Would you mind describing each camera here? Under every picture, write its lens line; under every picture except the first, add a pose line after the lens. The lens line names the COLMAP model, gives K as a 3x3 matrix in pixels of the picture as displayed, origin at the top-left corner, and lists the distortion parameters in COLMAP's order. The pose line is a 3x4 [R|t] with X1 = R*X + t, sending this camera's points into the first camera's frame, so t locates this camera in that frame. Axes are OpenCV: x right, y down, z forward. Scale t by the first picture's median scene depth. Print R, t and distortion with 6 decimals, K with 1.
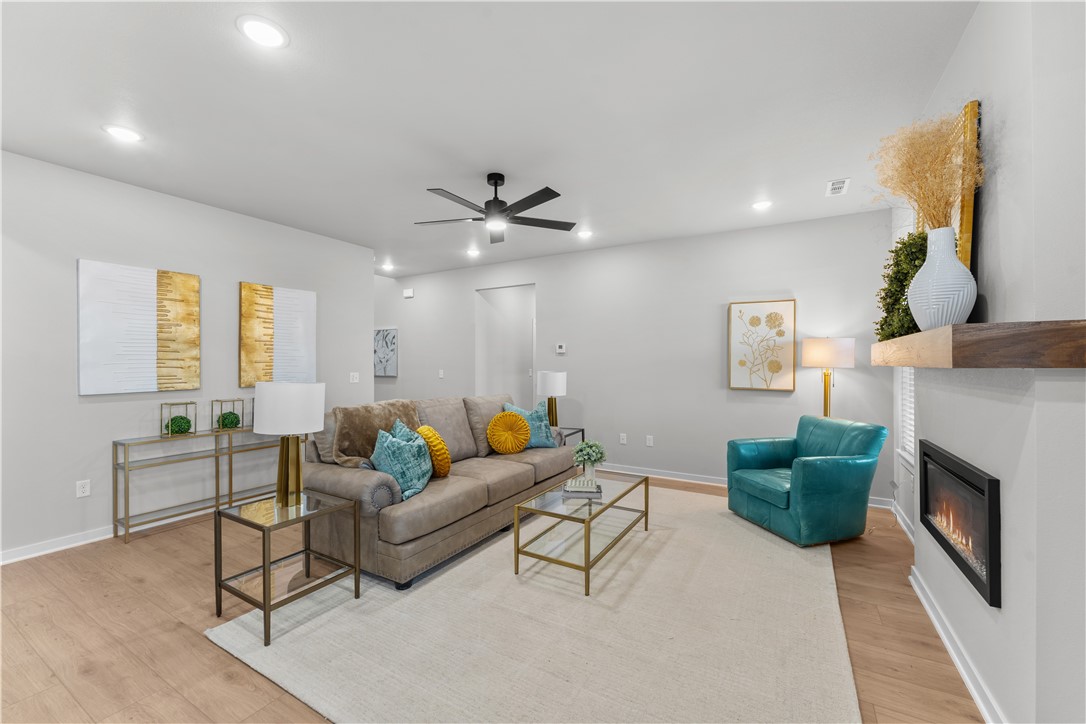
lens RADIAL K [[441.0, 0, 541.2], [0, 441.0, 362.7], [0, 0, 1]] dist [-0.002101, -0.000709]
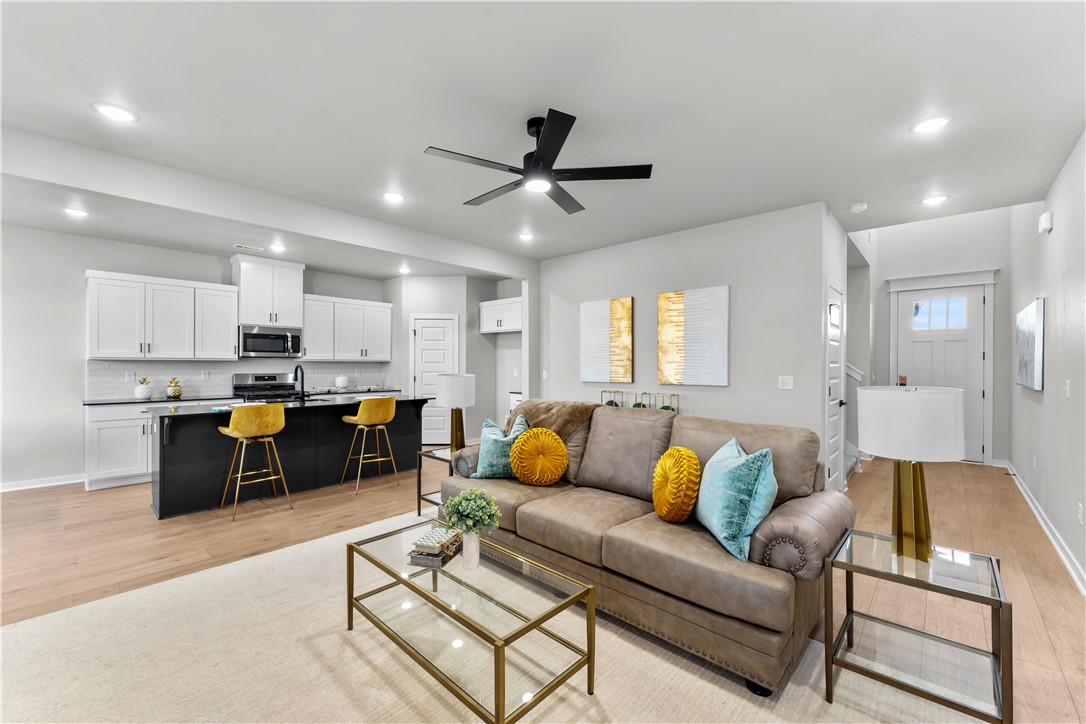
lens RADIAL K [[441.0, 0, 538.6], [0, 441.0, 371.9], [0, 0, 1]] dist [-0.002101, -0.000709]
pose [[-0.220496, 0.022136, -0.975137, 0.587142], [-0.003278, 0.999720, 0.023436, -0.003763], [0.975382, 0.008364, -0.220362, 1.056873]]
